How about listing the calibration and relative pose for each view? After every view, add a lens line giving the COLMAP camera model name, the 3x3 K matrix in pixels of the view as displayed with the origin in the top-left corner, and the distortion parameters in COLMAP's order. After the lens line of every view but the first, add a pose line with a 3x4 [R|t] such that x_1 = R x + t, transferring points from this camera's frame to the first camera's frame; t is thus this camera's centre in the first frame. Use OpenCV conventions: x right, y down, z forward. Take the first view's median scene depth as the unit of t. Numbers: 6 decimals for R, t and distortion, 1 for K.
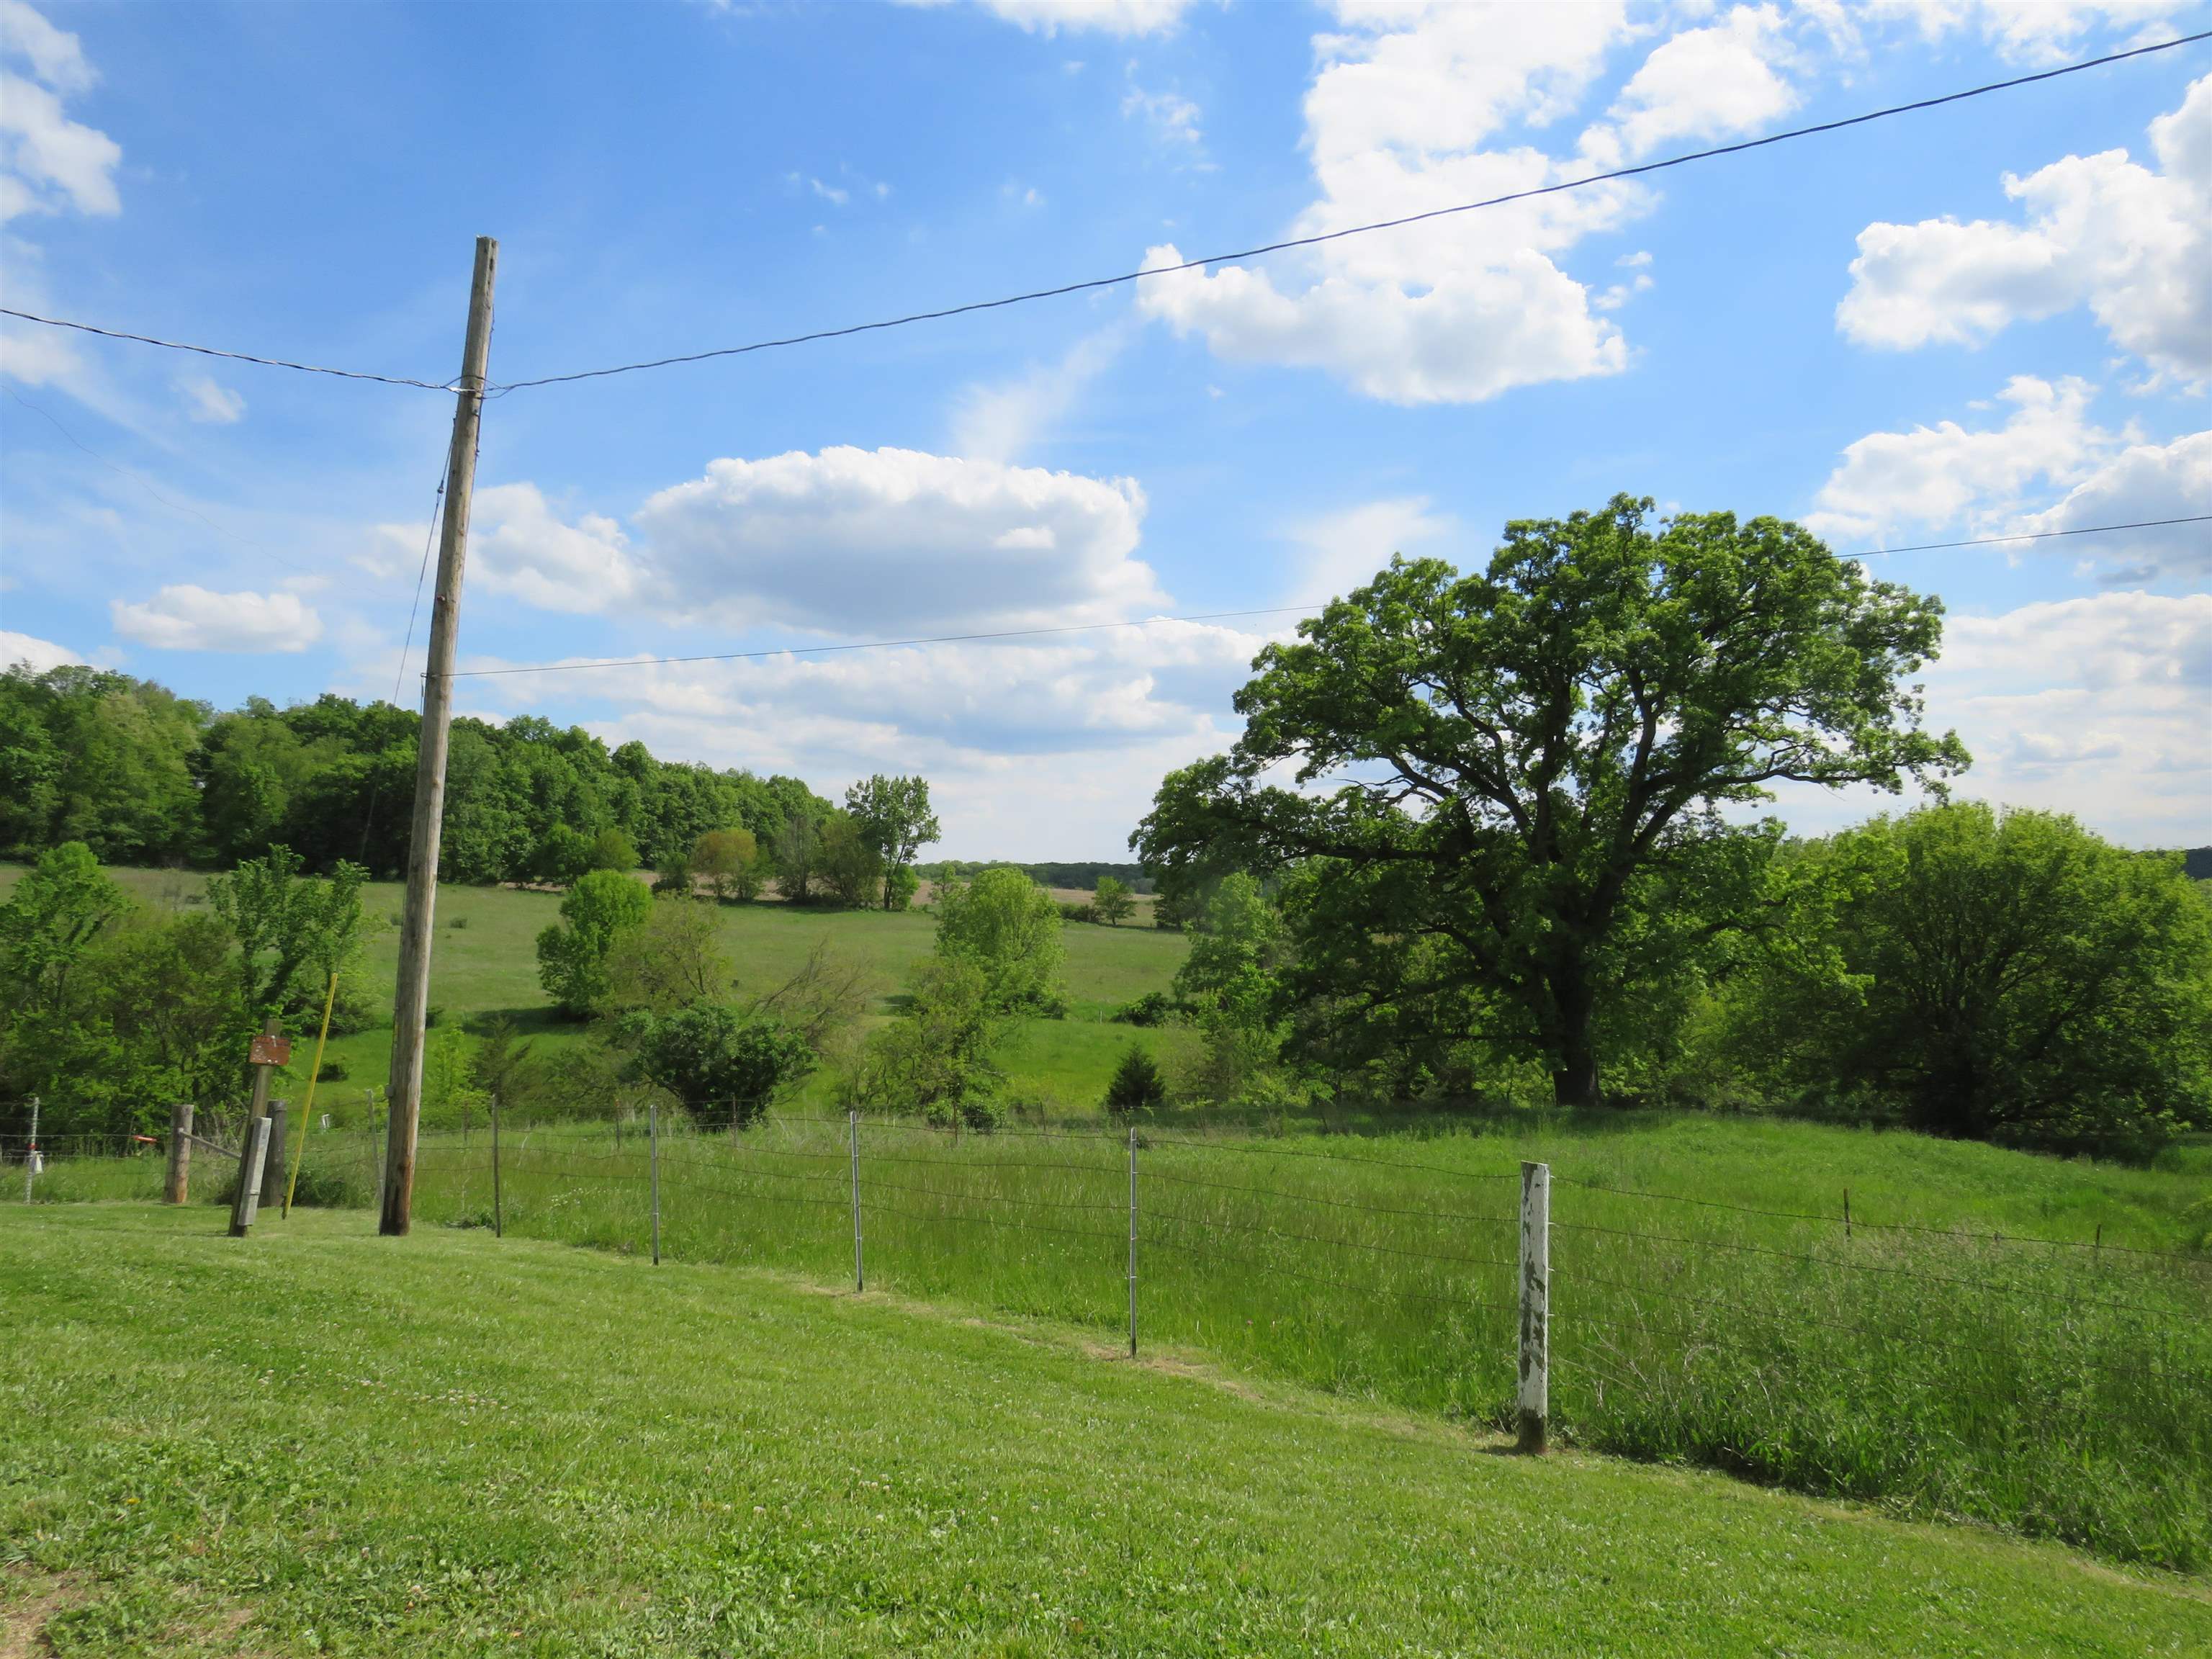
lens RADIAL K [[1609.0, 0, 1123.9], [0, 1609.0, 826.4], [0, 0, 1]] dist [-0.022378, -0.001465]
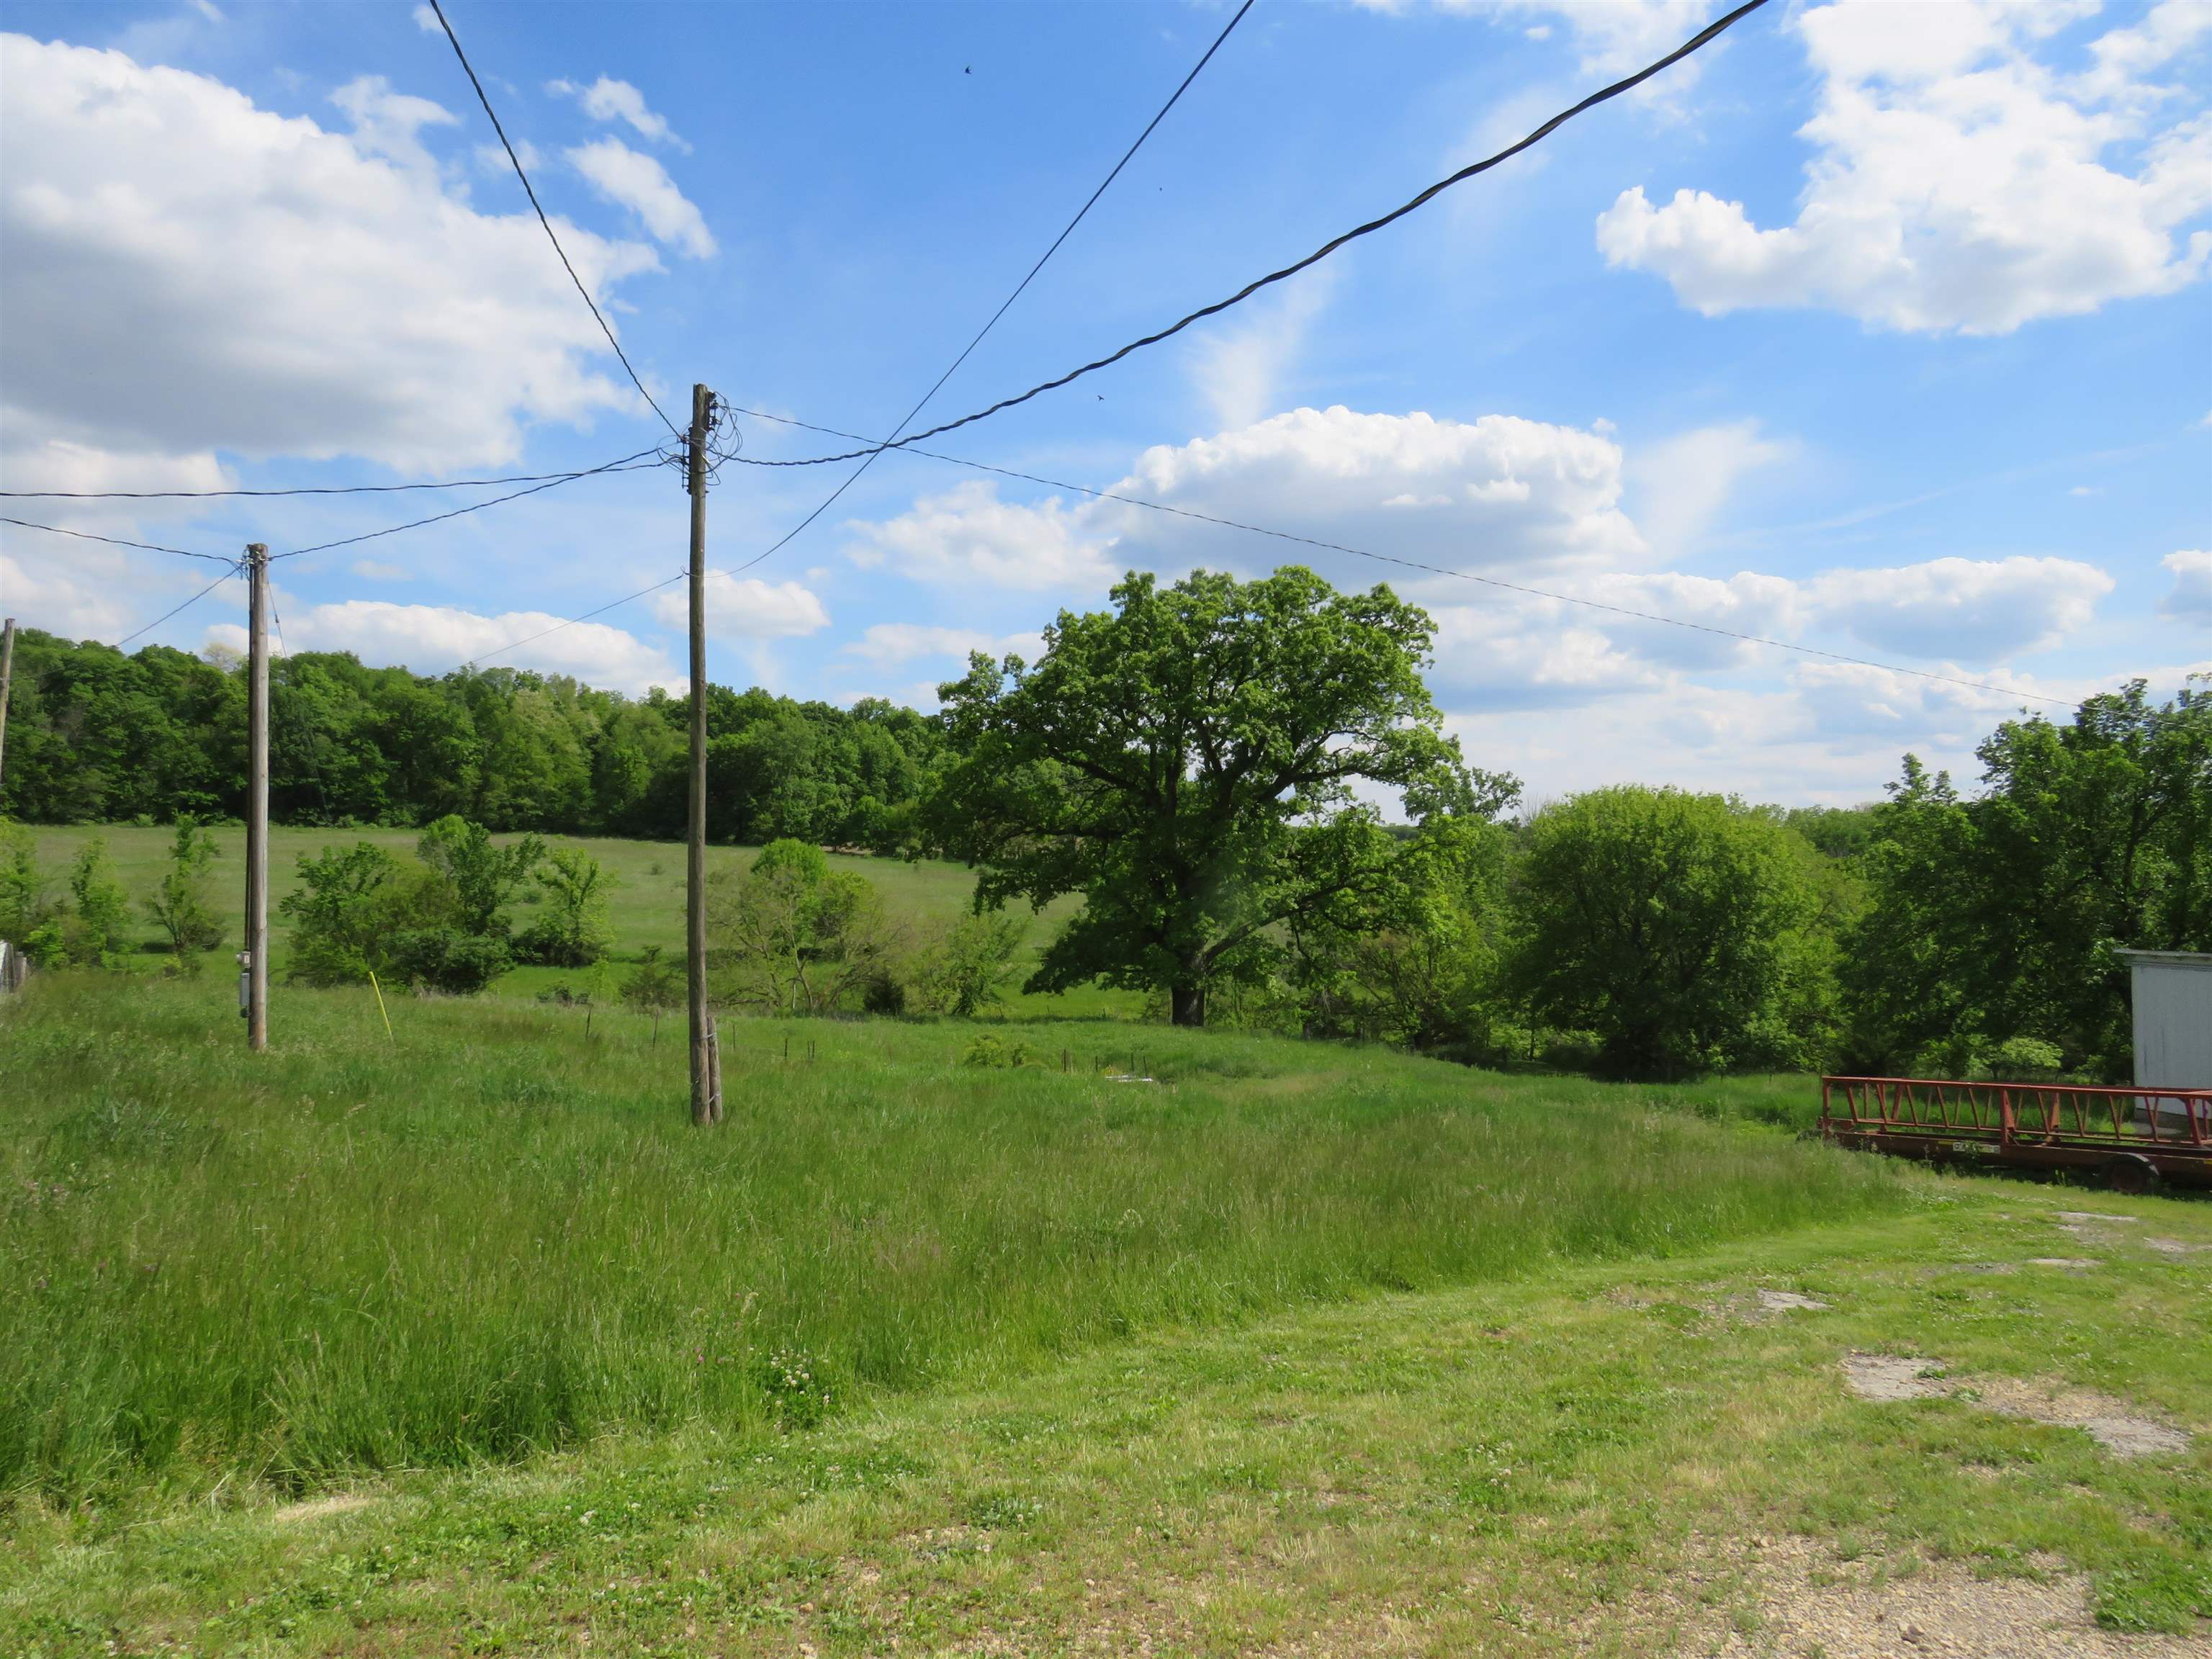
lens RADIAL K [[1614.8, 0, 1103.2], [0, 1614.8, 821.9], [0, 0, 1]] dist [-0.014038, 0.004536]
pose [[0.961829, -0.000698, -0.273650, 0.347091], [0.006487, 0.999774, 0.020251, -0.013436], [0.273574, -0.021253, 0.961616, -0.180685]]
